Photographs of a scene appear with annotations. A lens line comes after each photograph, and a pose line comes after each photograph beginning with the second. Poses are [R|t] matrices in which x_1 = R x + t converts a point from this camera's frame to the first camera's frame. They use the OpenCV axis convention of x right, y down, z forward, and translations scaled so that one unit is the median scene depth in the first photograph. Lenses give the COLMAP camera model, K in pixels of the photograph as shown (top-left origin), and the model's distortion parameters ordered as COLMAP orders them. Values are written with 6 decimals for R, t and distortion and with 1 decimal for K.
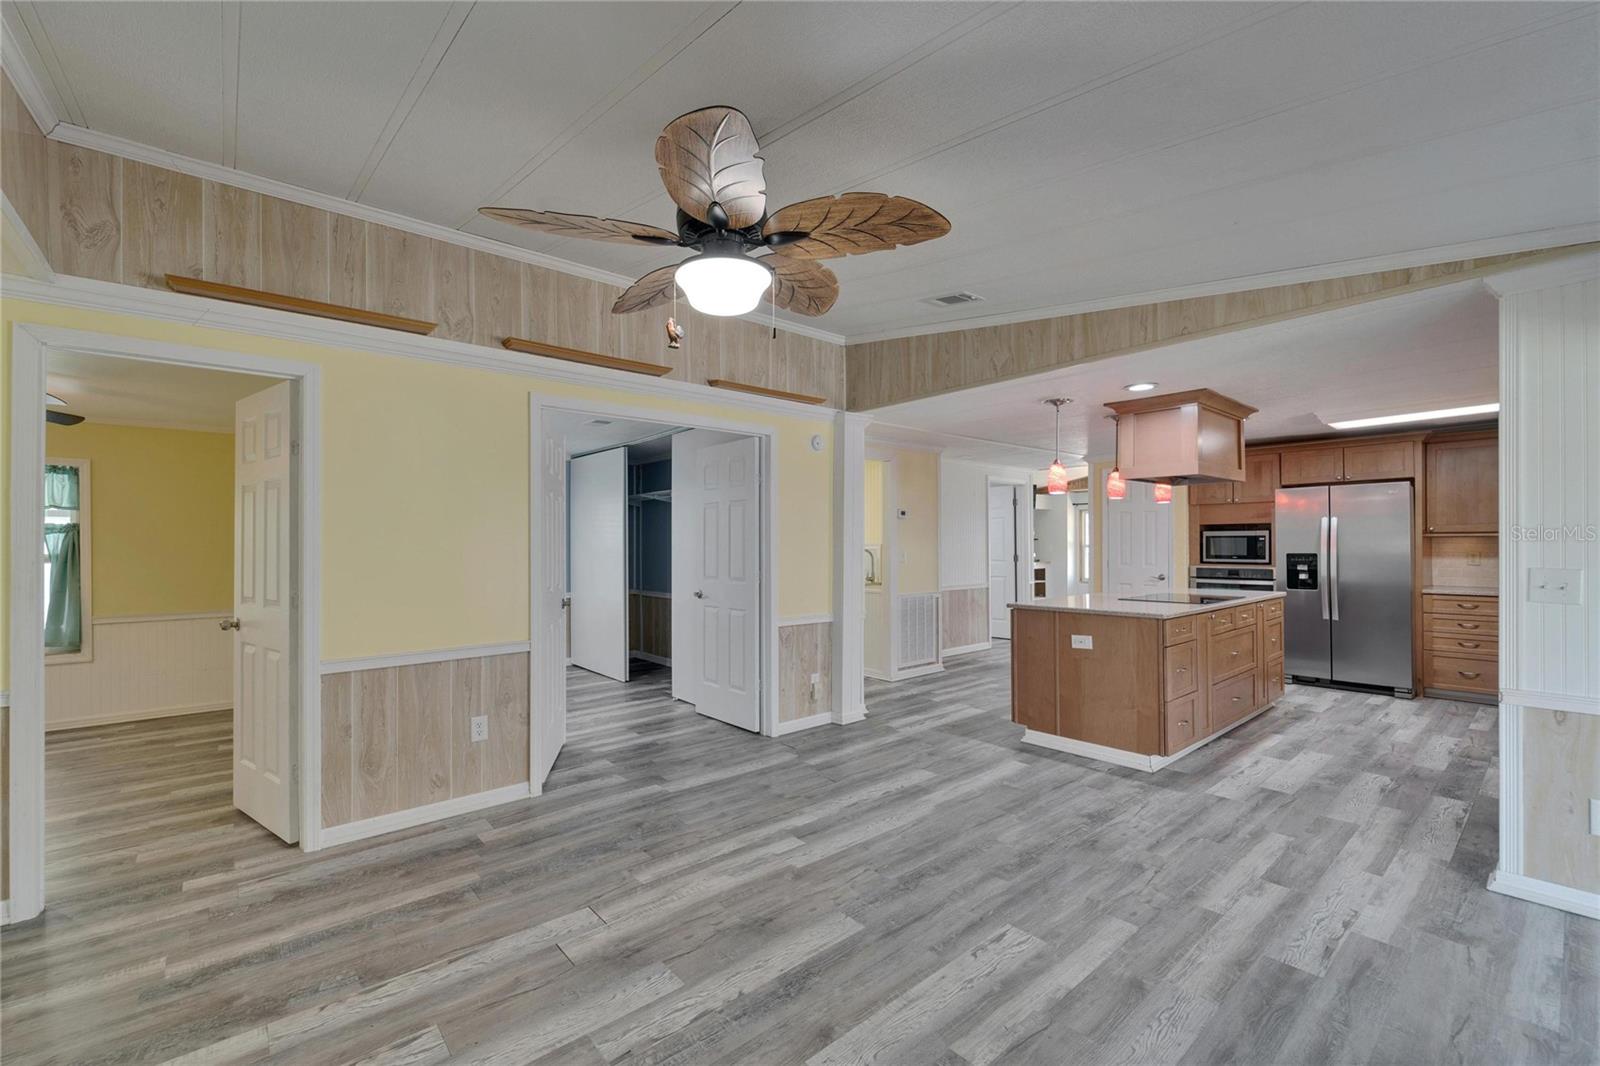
lens RADIAL K [[661.2, 0, 788.5], [0, 661.2, 543.1], [0, 0, 1]] dist [0.002719, -0.001348]
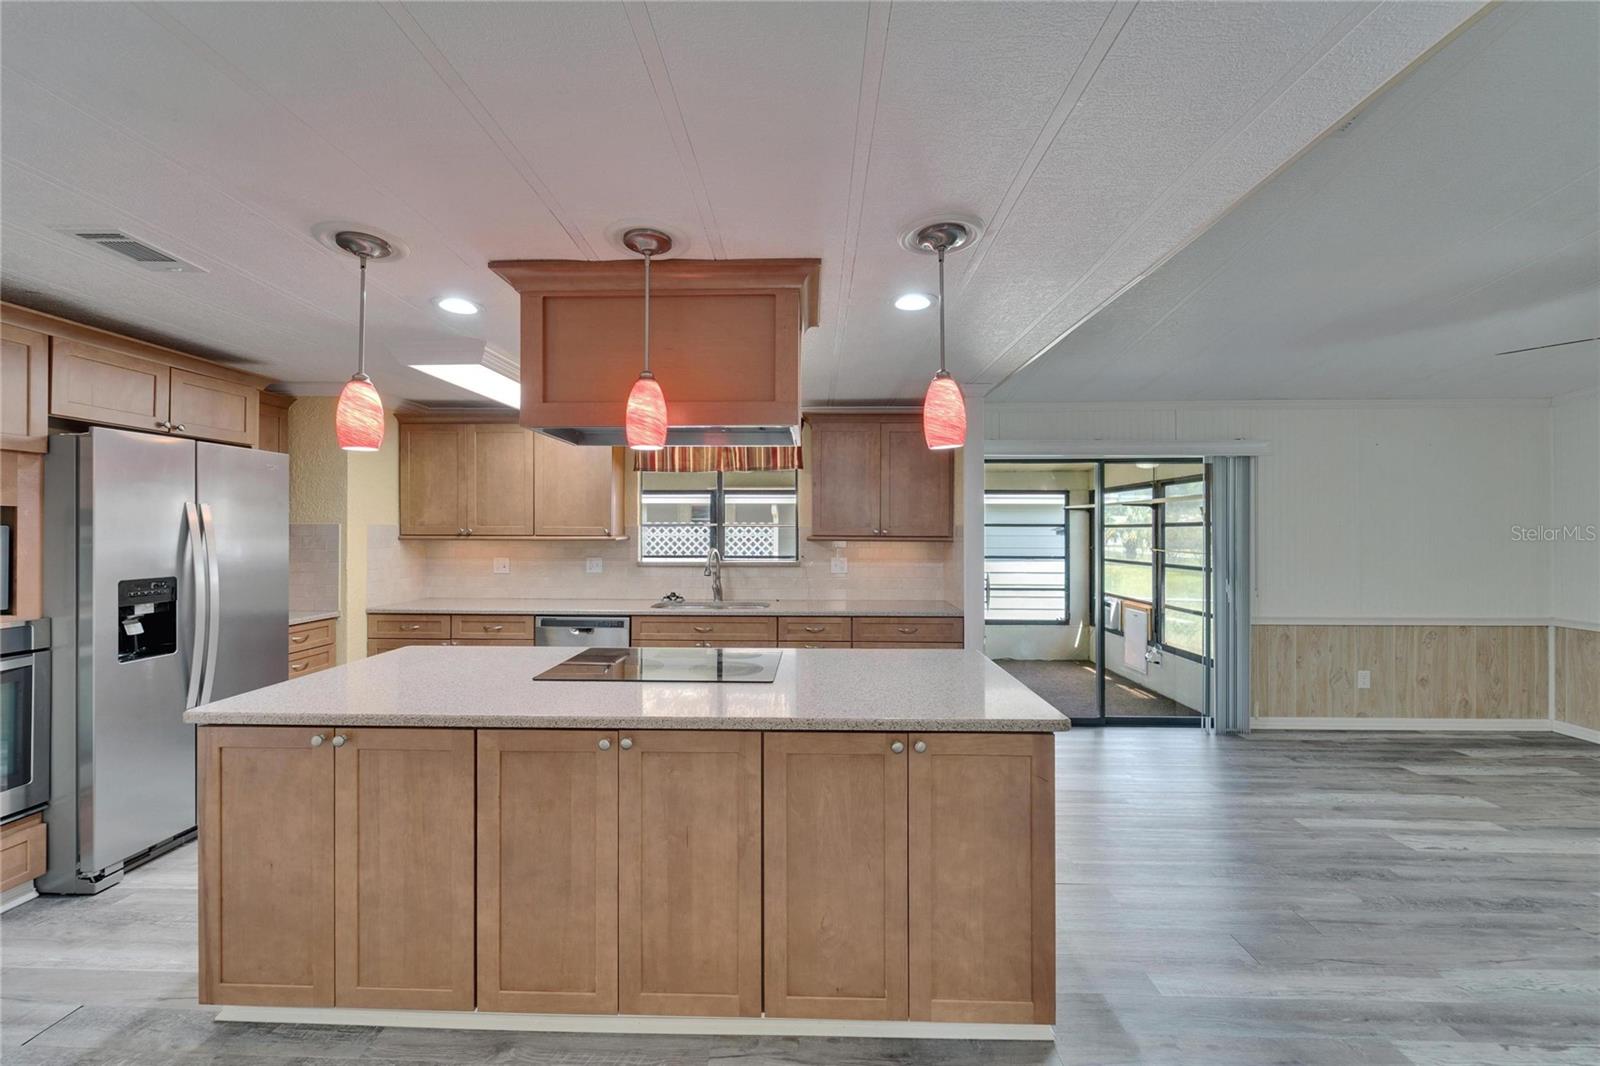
lens RADIAL K [[661.2, 0, 786.2], [0, 661.2, 526.3], [0, 0, 1]] dist [0.002719, -0.001348]
pose [[-0.746216, 0.011052, 0.665613, 0.244423], [0.003133, 0.999909, -0.013090, -0.021286], [-0.665697, -0.007683, -0.746183, 1.765188]]
